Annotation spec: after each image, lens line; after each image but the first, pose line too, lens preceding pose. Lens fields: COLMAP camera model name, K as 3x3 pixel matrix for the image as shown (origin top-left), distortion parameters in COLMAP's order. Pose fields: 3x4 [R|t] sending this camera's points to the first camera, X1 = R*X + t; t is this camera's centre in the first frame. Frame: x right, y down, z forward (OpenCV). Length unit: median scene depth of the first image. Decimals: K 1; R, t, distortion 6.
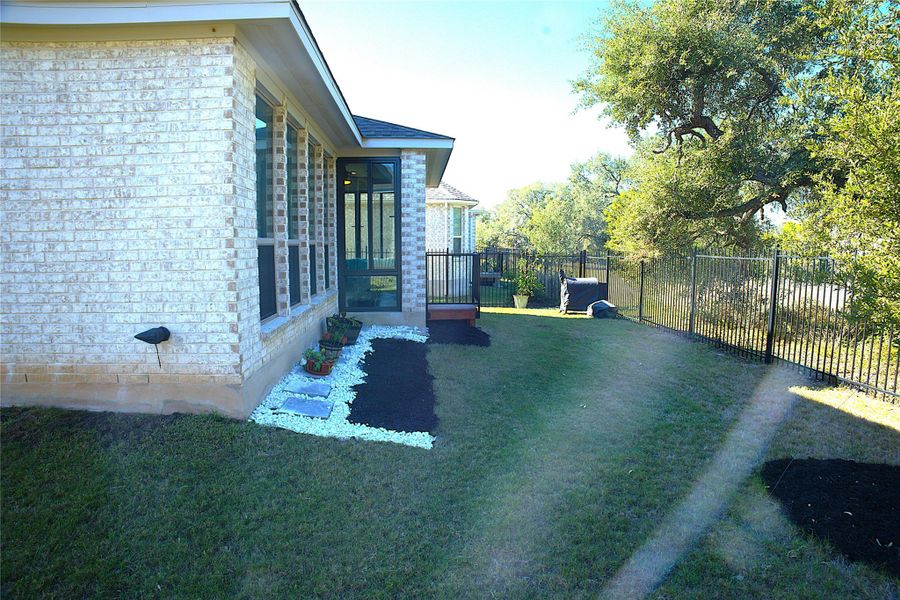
lens RADIAL K [[520.9, 0, 452.5], [0, 520.9, 304.6], [0, 0, 1]] dist [-0.175473, 0.074456]
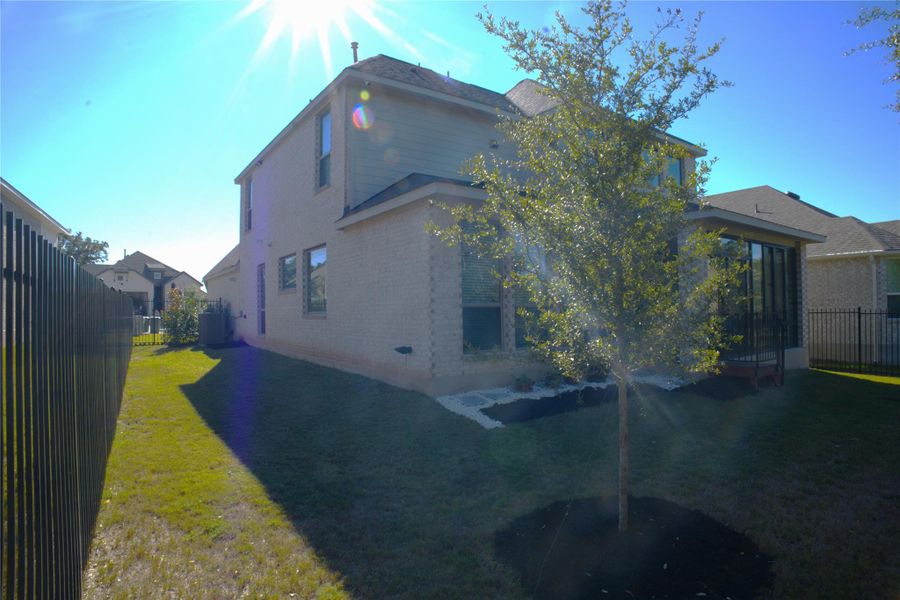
lens RADIAL K [[520.9, 0, 452.5], [0, 520.9, 304.6], [0, 0, 1]] dist [-0.175473, 0.074456]
pose [[0.533680, -0.021154, -0.845422, 1.368759], [-0.082764, 0.993582, -0.077106, 0.024902], [0.841627, 0.111120, 0.528504, -0.014390]]
